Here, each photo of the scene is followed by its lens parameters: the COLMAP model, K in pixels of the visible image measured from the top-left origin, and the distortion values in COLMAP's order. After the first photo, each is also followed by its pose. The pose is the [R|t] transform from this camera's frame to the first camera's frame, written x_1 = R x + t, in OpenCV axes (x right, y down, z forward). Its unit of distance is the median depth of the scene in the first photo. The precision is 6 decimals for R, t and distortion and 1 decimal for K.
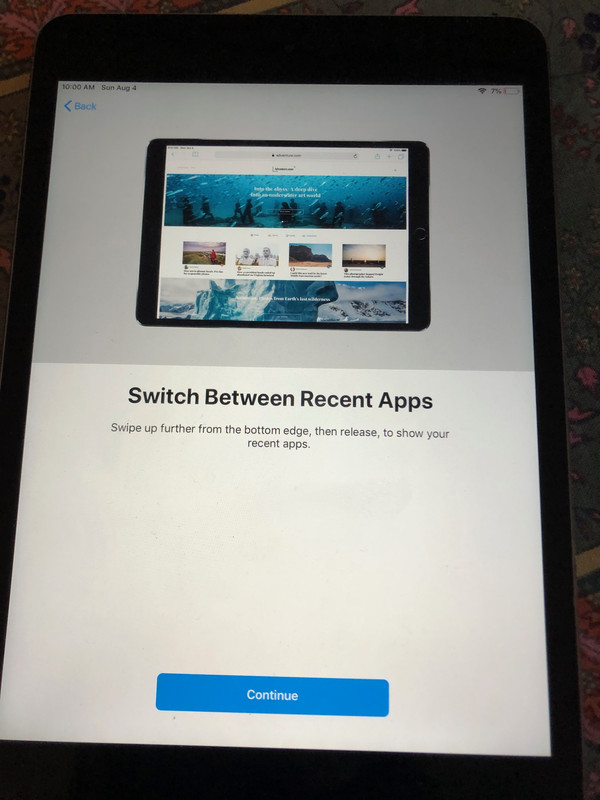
lens RADIAL K [[656.8, 0, 307.6], [0, 656.8, 416.3], [0, 0, 1]] dist [0.044455, -0.066162]
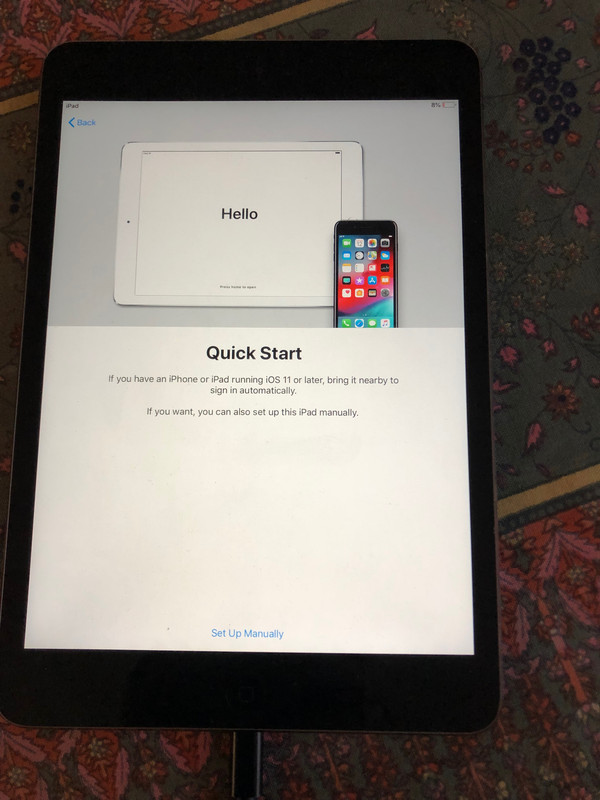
lens RADIAL K [[656.8, 0, 310.1], [0, 656.8, 415.7], [0, 0, 1]] dist [0.044455, -0.066162]
pose [[0.999925, 0.009844, -0.007283, 0.069240], [-0.009682, 0.999712, 0.021952, 0.024549], [0.007497, -0.021880, 0.999732, -0.175896]]
